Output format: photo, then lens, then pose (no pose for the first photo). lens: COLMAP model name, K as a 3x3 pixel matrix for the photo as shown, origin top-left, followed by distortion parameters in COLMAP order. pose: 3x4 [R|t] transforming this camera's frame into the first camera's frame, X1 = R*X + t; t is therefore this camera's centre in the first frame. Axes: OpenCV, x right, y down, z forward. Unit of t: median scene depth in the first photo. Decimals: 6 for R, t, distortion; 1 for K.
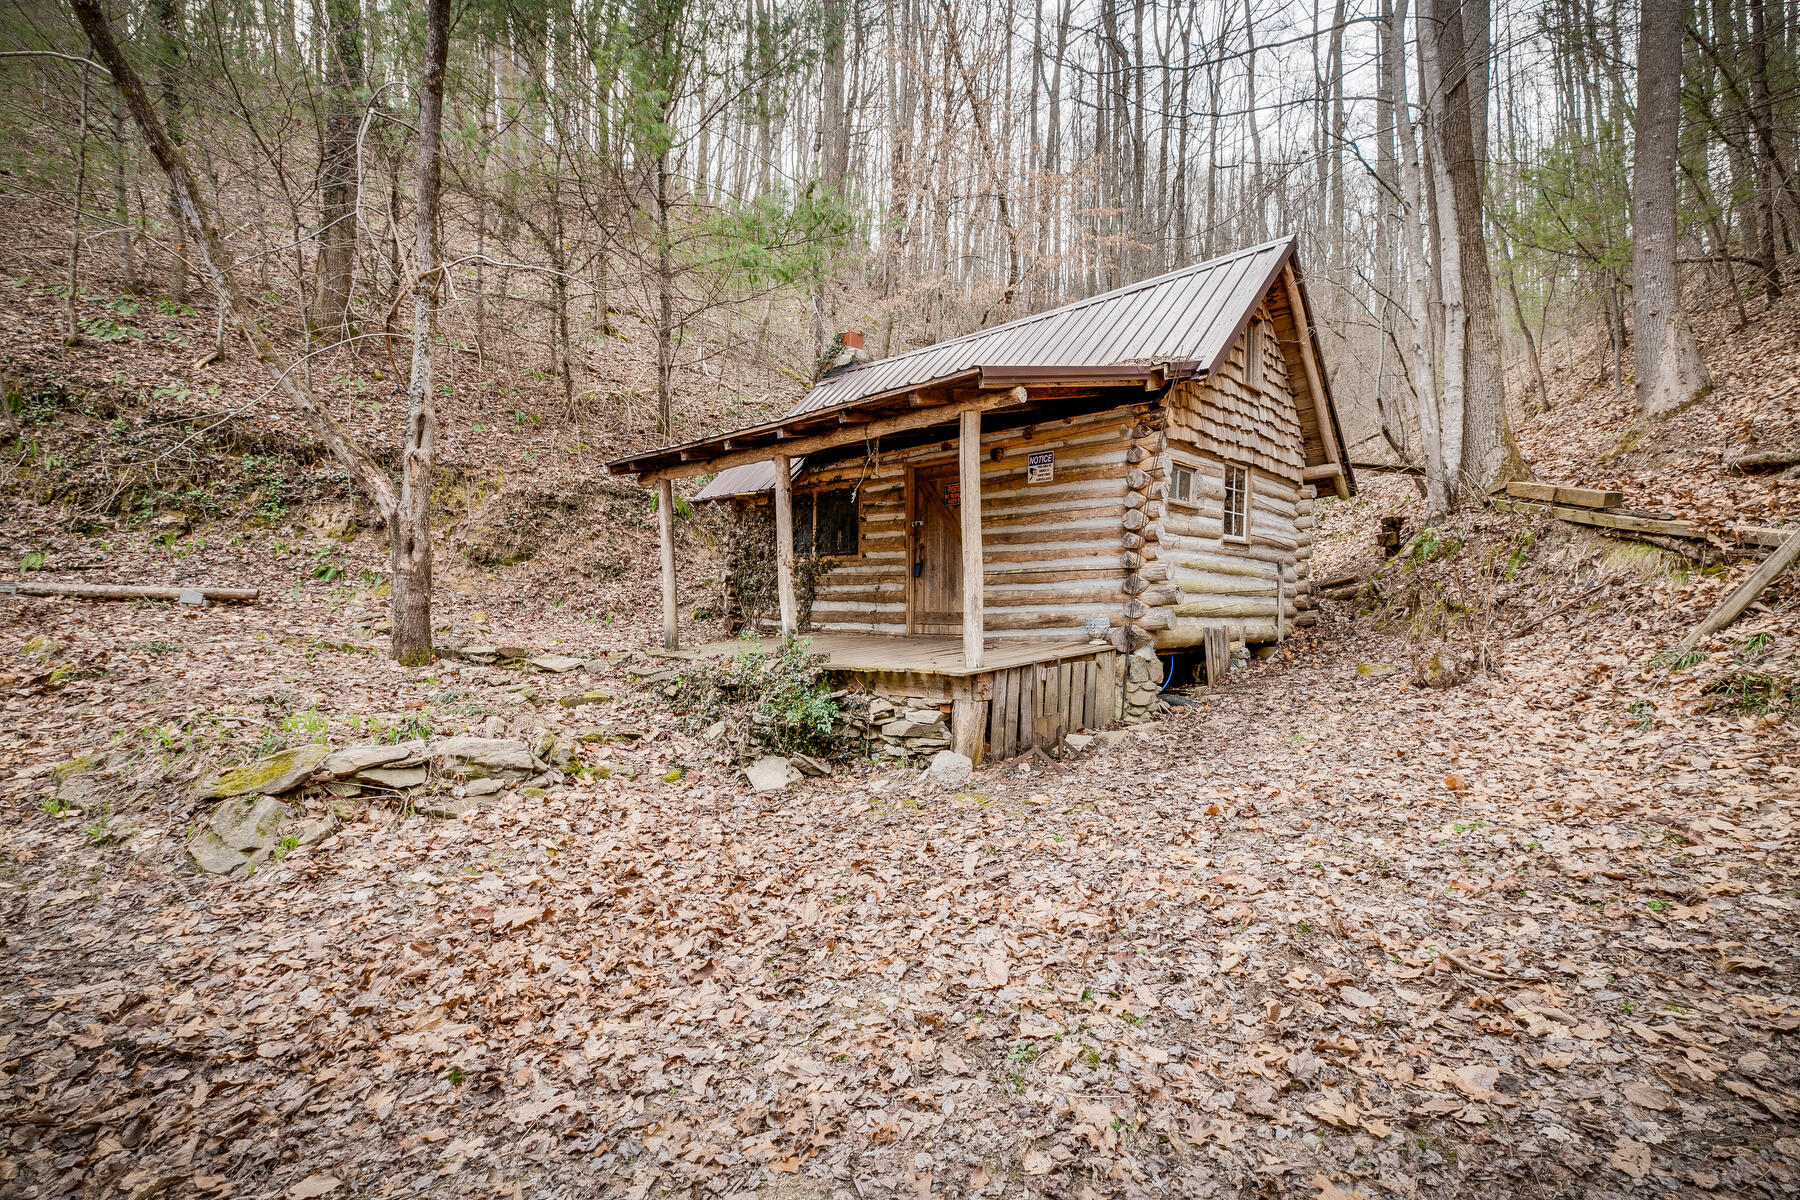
lens RADIAL K [[800.2, 0, 900.4], [0, 800.2, 592.3], [0, 0, 1]] dist [0.004399, 0.000642]
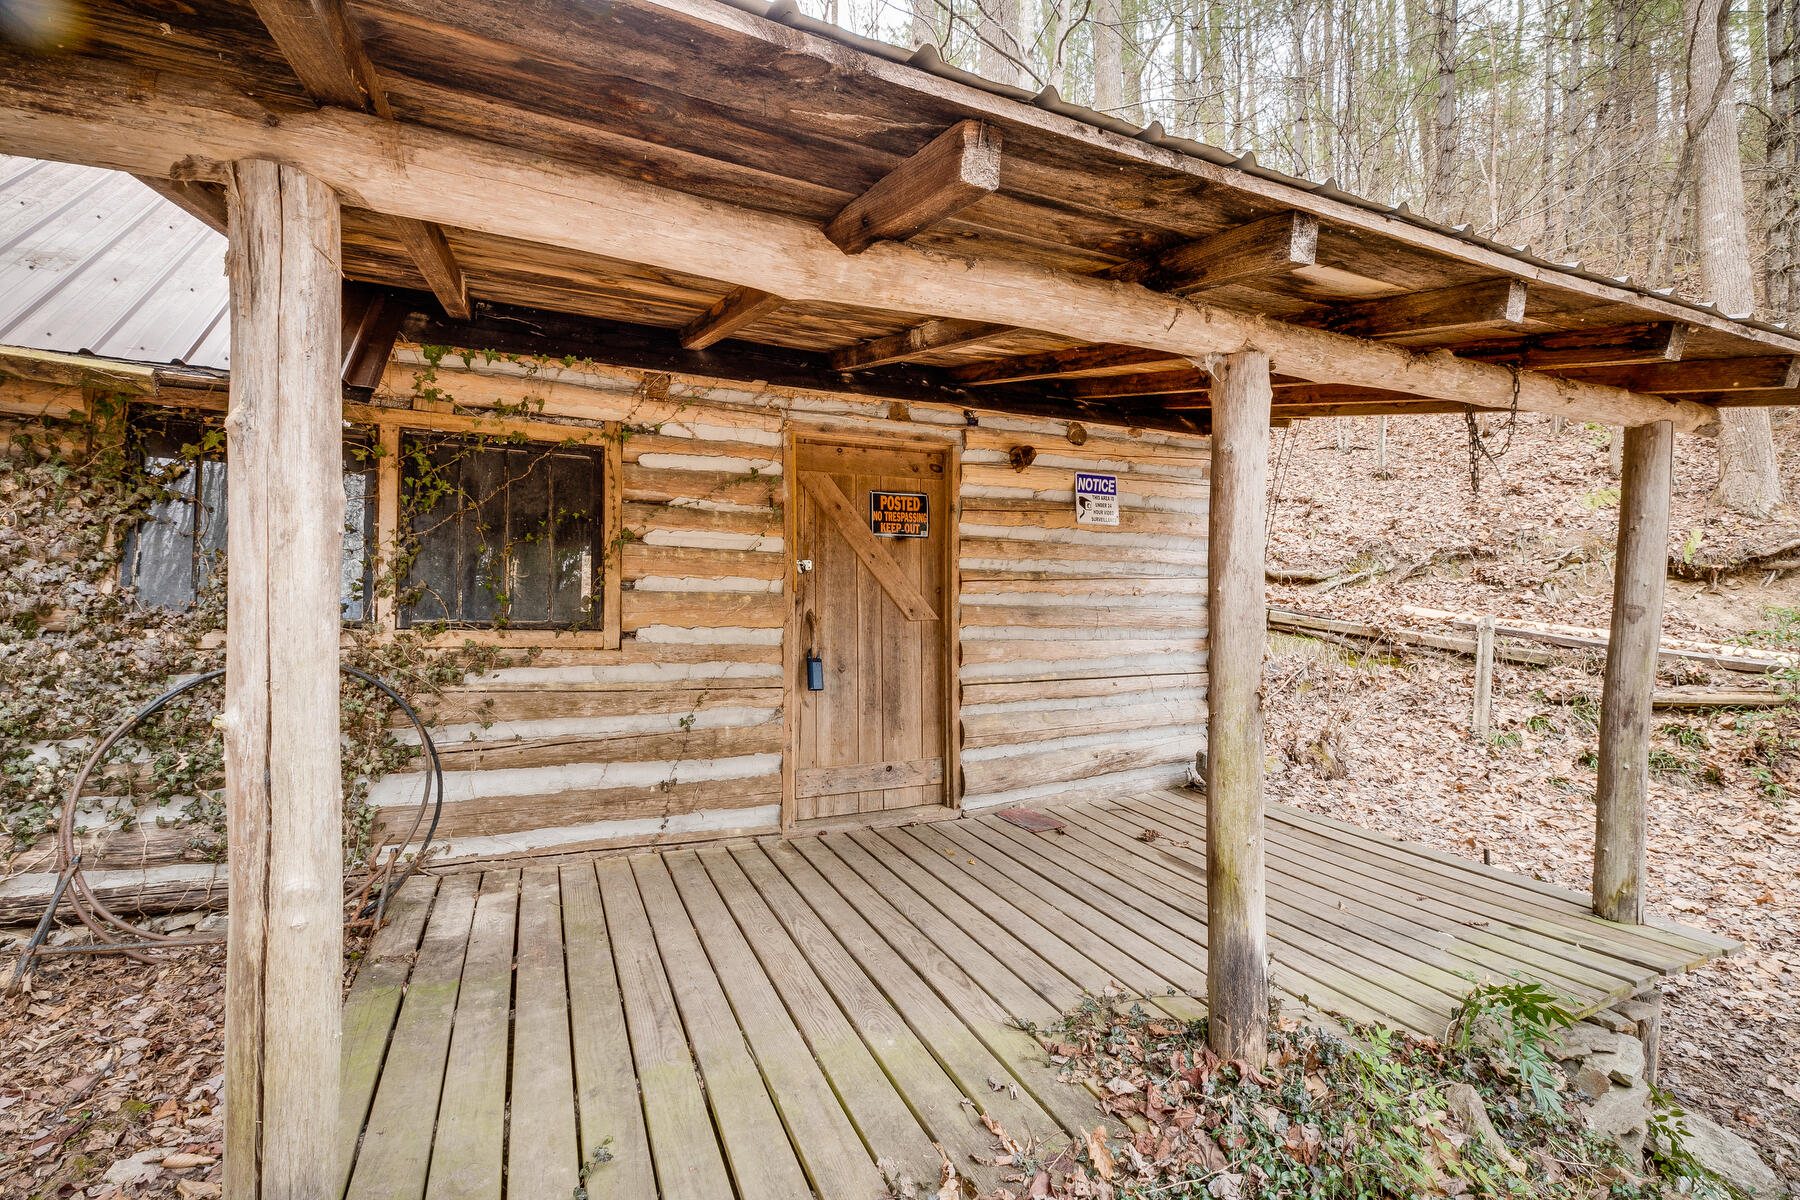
lens RADIAL K [[800.2, 0, 896.3], [0, 800.2, 600.7], [0, 0, 1]] dist [0.004399, 0.000642]
pose [[0.382071, 0.022397, 0.923862, -0.348271], [-0.012200, 0.999741, -0.019191, -0.057196], [-0.924052, -0.003939, 0.382245, 0.761568]]
